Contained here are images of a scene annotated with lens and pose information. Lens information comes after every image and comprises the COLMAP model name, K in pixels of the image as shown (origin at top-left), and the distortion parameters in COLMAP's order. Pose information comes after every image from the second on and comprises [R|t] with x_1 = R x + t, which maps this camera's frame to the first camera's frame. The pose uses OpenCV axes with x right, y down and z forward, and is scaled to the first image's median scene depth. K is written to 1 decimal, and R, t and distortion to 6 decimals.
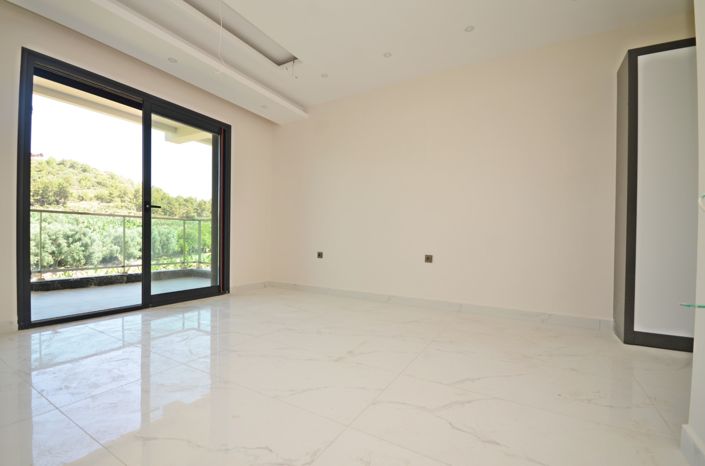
lens RADIAL K [[307.6, 0, 350.7], [0, 307.6, 241.6], [0, 0, 1]] dist [0.002567, -0.004697]
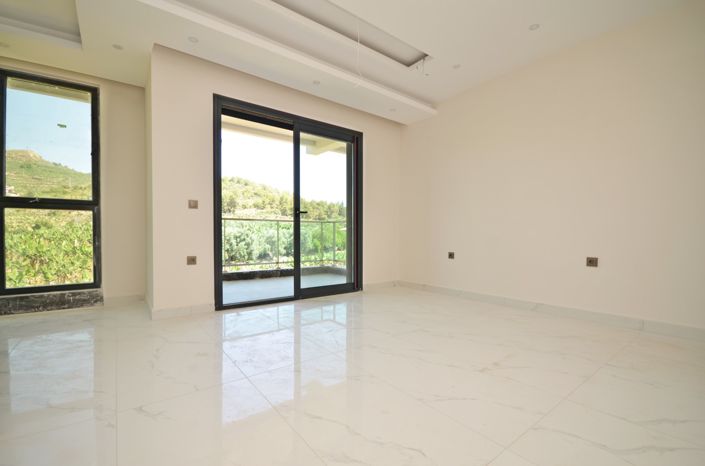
lens RADIAL K [[307.6, 0, 350.9], [0, 307.6, 241.2], [0, 0, 1]] dist [0.002567, -0.004697]
pose [[0.926166, -0.006112, -0.377066, -0.024870], [0.007765, 0.999966, 0.002863, -0.004928], [0.377036, -0.005579, 0.926182, -0.003040]]
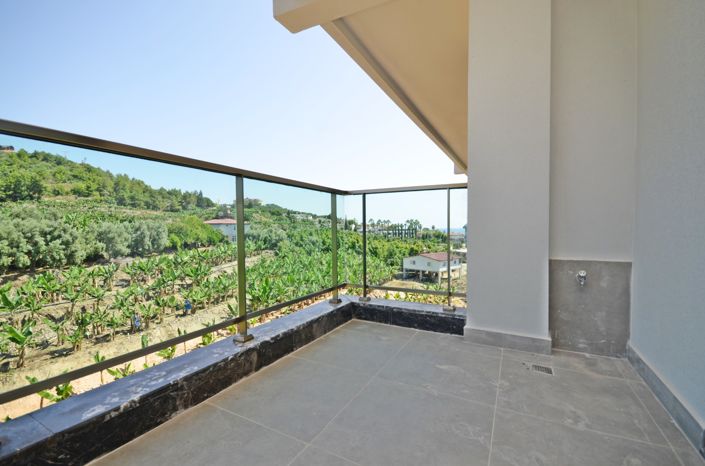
lens RADIAL K [[307.6, 0, 346.0], [0, 307.6, 239.7], [0, 0, 1]] dist [0.002567, -0.004697]
pose [[0.999207, -0.022401, 0.032928, -0.629625], [0.021560, 0.999438, 0.025661, -0.019731], [-0.033484, -0.024931, 0.999128, 0.641963]]
